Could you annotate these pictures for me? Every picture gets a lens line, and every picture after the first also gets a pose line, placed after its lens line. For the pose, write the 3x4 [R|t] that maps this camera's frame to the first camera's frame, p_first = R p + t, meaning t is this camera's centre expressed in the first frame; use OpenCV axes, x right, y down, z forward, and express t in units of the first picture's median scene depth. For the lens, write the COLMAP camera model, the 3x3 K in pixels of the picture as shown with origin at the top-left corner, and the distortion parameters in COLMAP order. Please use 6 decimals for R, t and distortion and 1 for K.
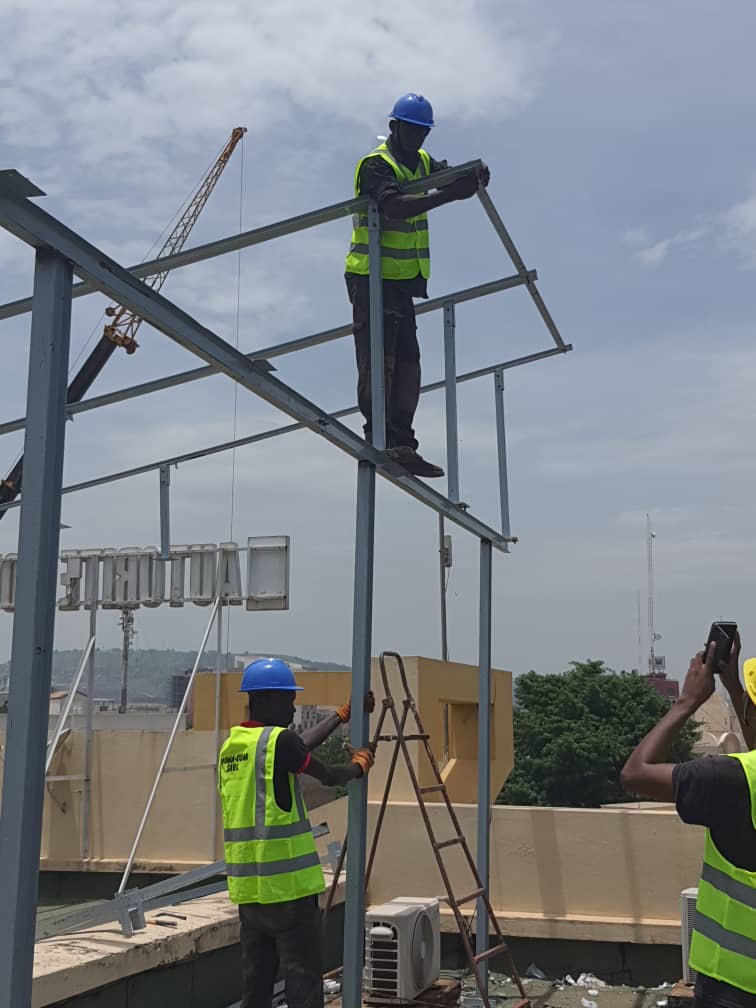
lens RADIAL K [[1411.1, 0, 381.6], [0, 1411.1, 503.4], [0, 0, 1]] dist [0.069178, 0.000000]
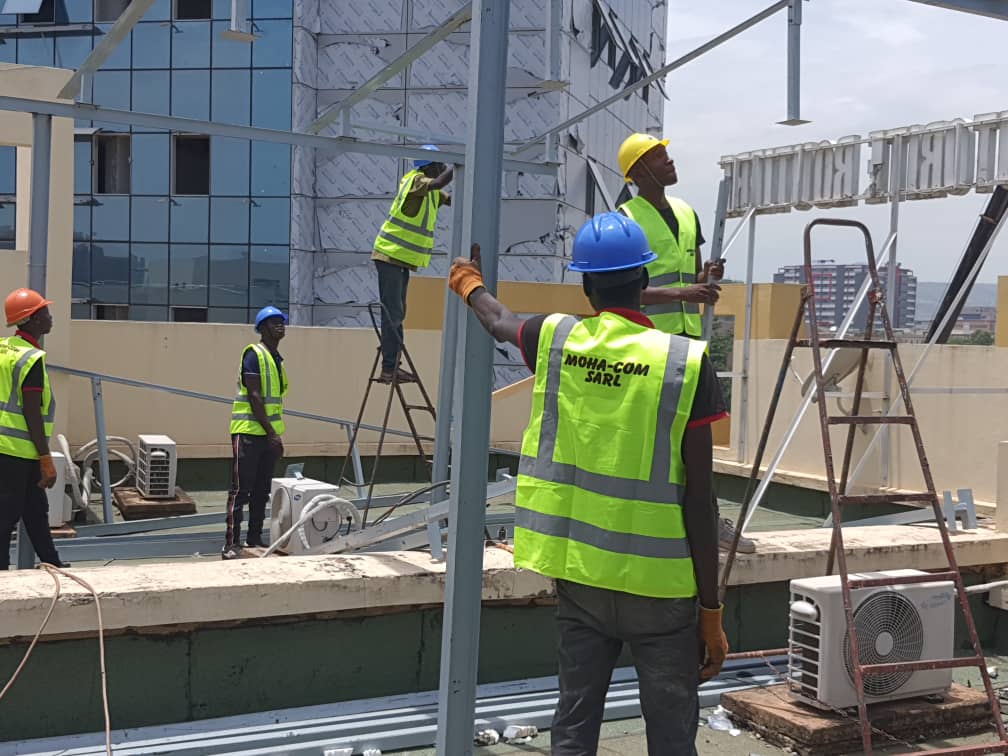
lens RADIAL K [[1411.1, 0, 504.4], [0, 1411.1, 381.0], [0, 0, 1]] dist [0.069178, 0.000000]
pose [[0.730726, 0.045287, -0.681168, 0.246025], [0.075582, 0.986296, 0.146654, 0.047150], [0.678474, -0.158648, 0.717289, 0.264348]]
